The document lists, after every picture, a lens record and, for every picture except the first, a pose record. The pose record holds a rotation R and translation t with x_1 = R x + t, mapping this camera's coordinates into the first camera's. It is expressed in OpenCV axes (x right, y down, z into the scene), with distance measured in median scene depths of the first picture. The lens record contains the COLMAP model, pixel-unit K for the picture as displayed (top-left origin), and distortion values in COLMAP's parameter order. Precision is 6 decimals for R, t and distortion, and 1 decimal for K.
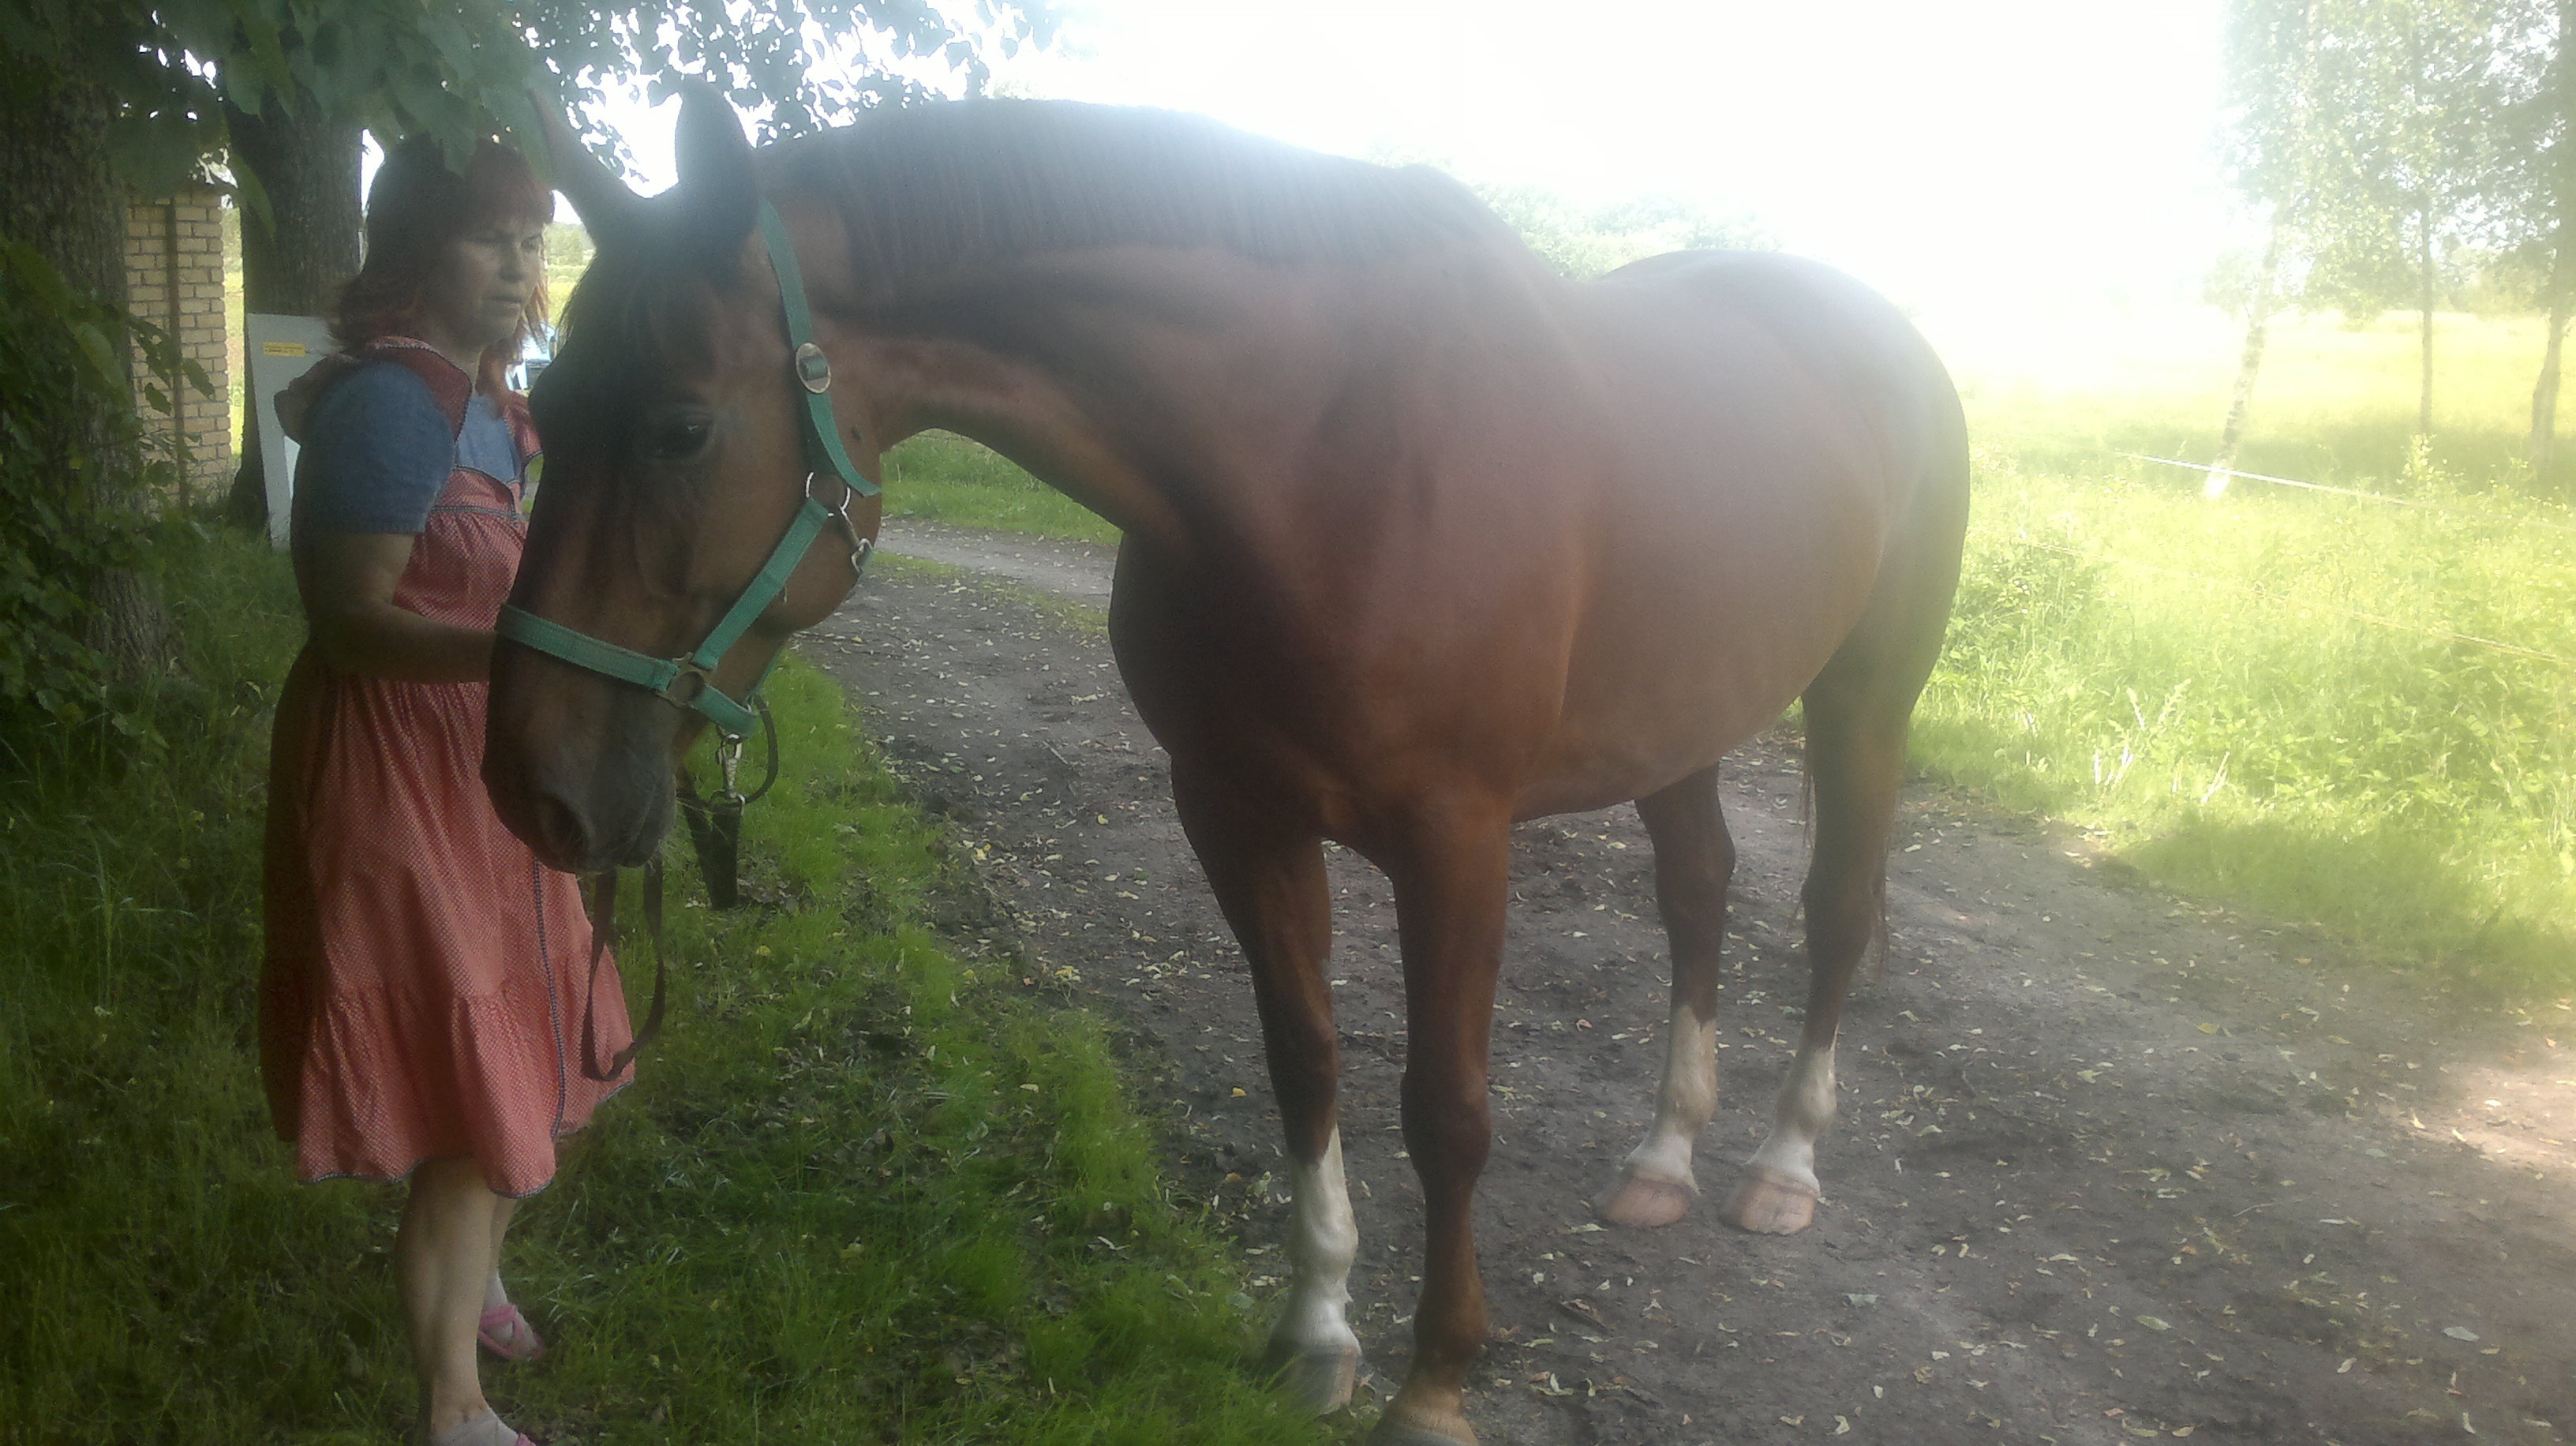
lens RADIAL K [[2365.4, 0, 1288.5], [0, 2365.4, 718.2], [0, 0, 1]] dist [-0.038993, 0.000000]
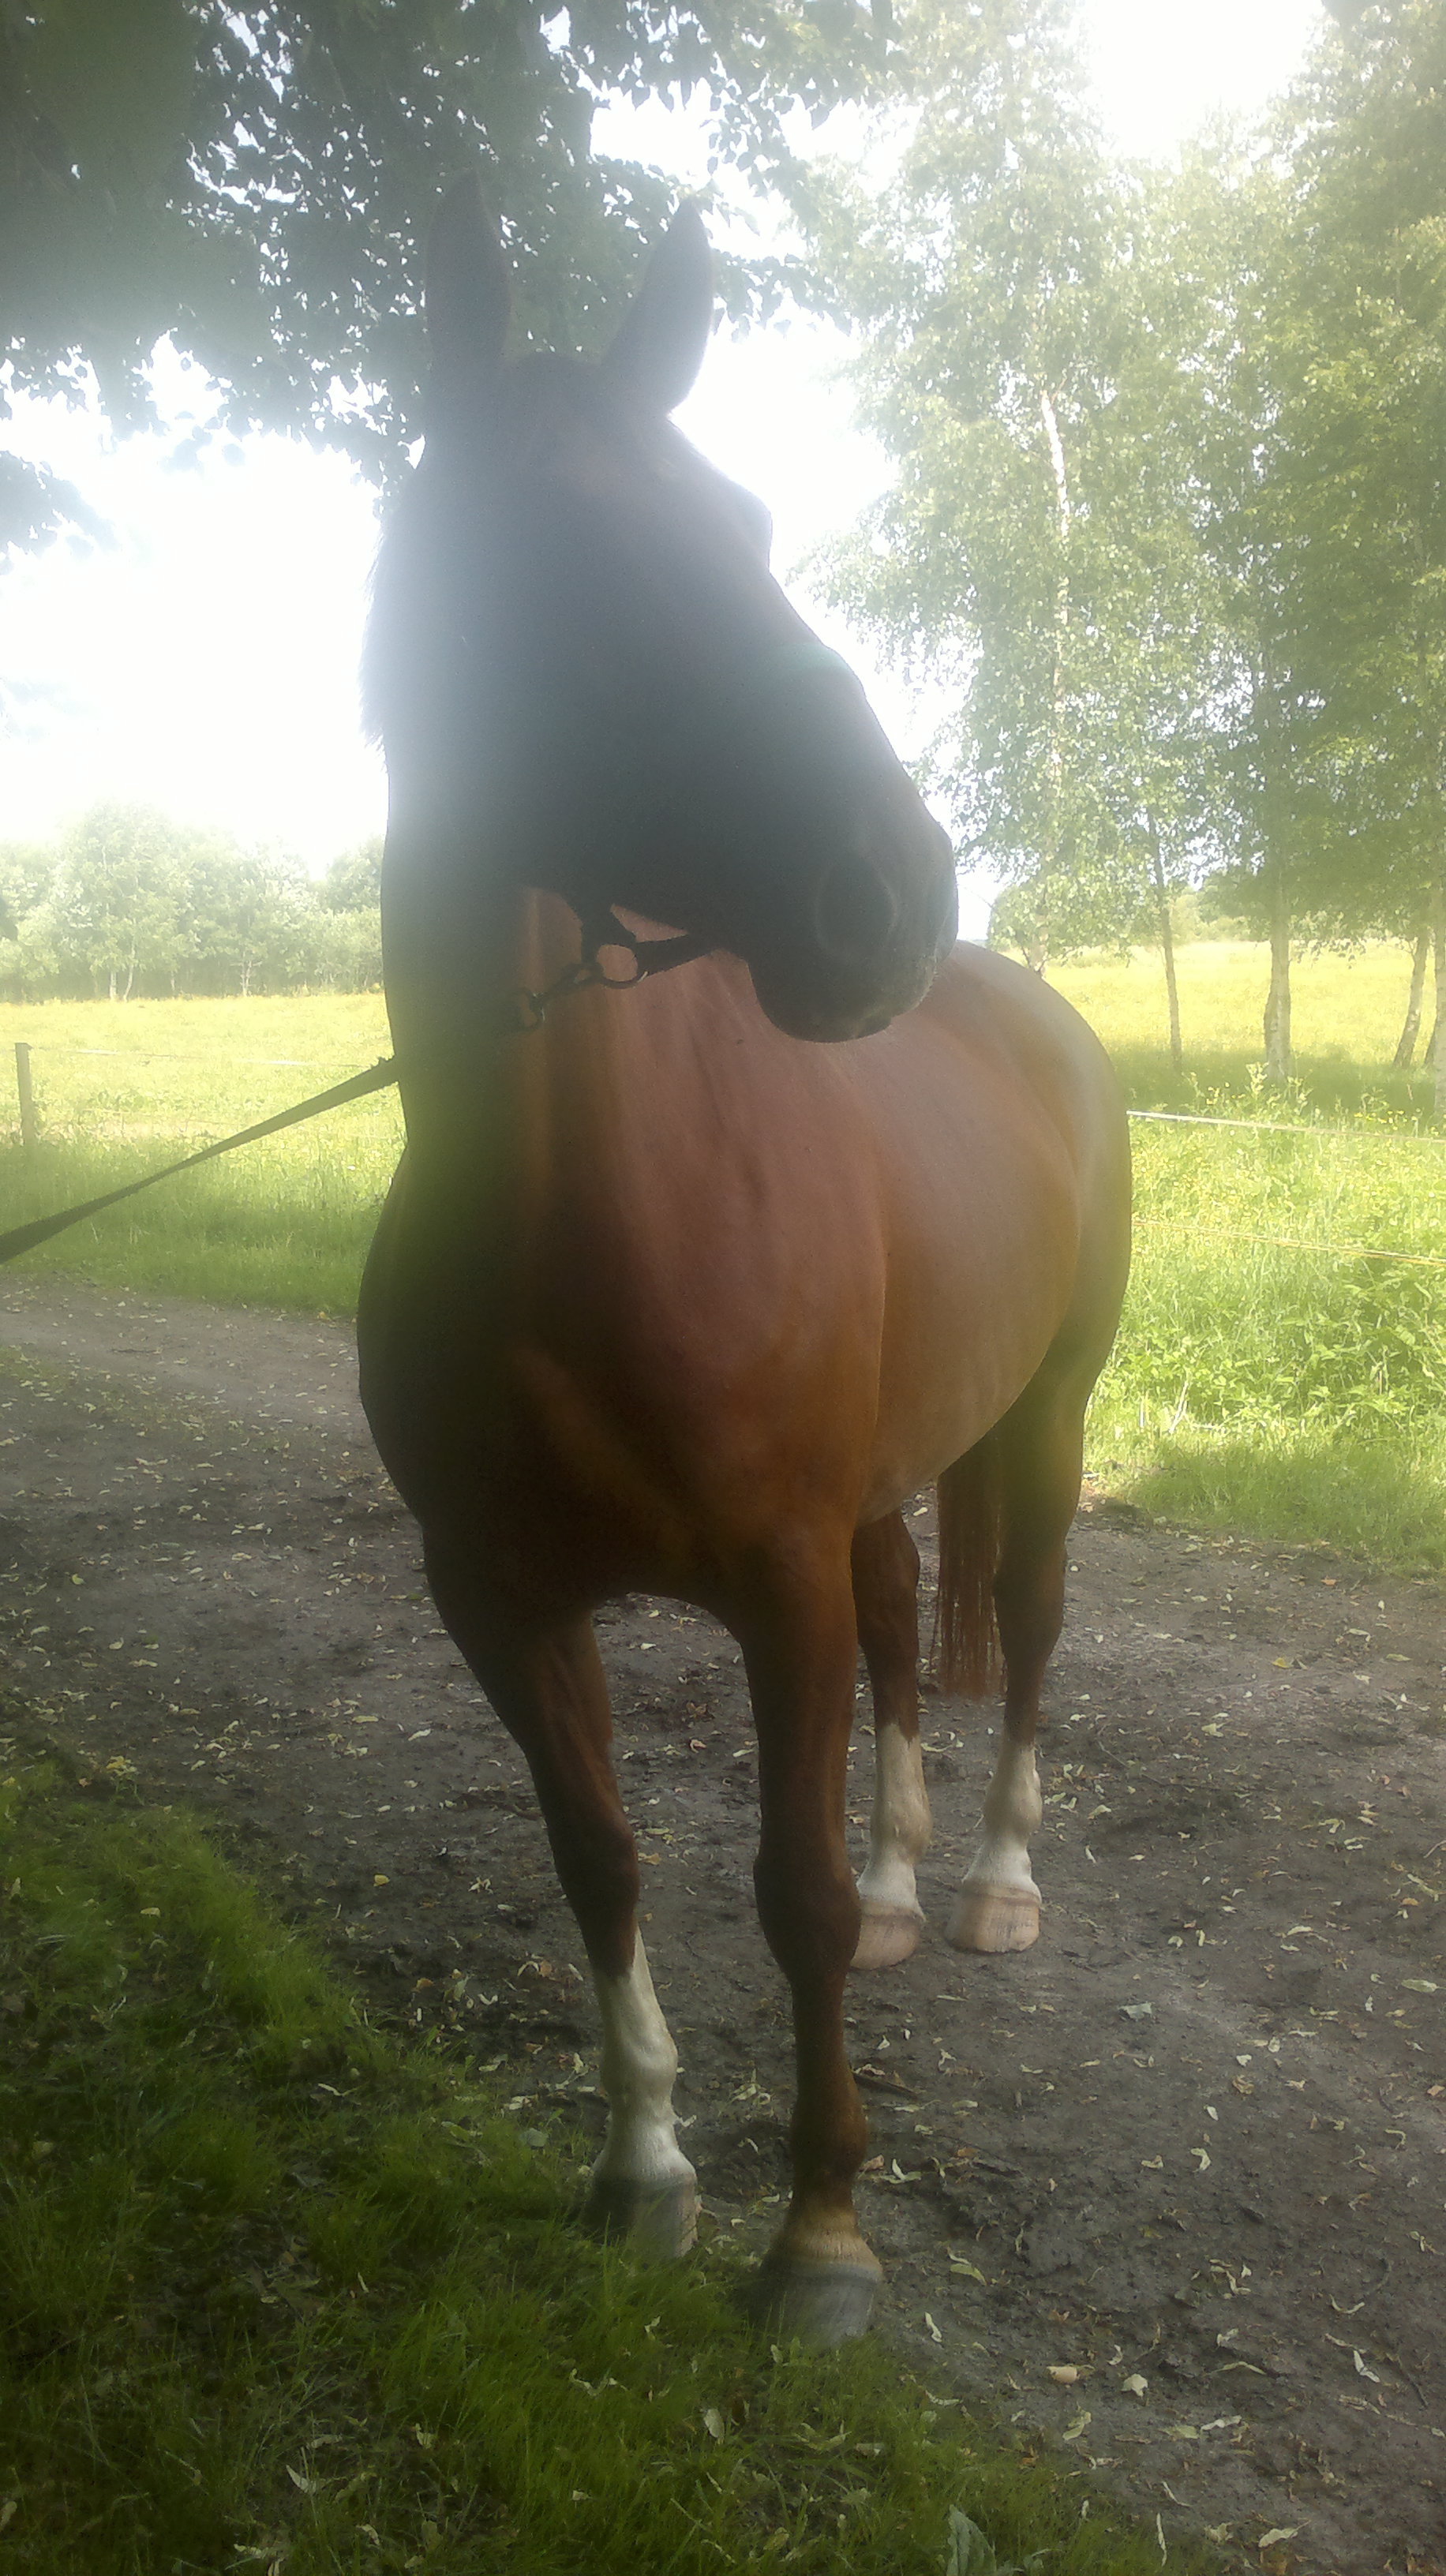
lens RADIAL K [[2365.4, 0, 722.4], [0, 2365.4, 1291.9], [0, 0, 1]] dist [-0.038993, 0.000000]
pose [[0.957219, -0.086623, 0.276095, -0.134864], [0.097990, 0.994804, -0.027616, -0.028808], [-0.272268, 0.053489, 0.960734, 0.097824]]
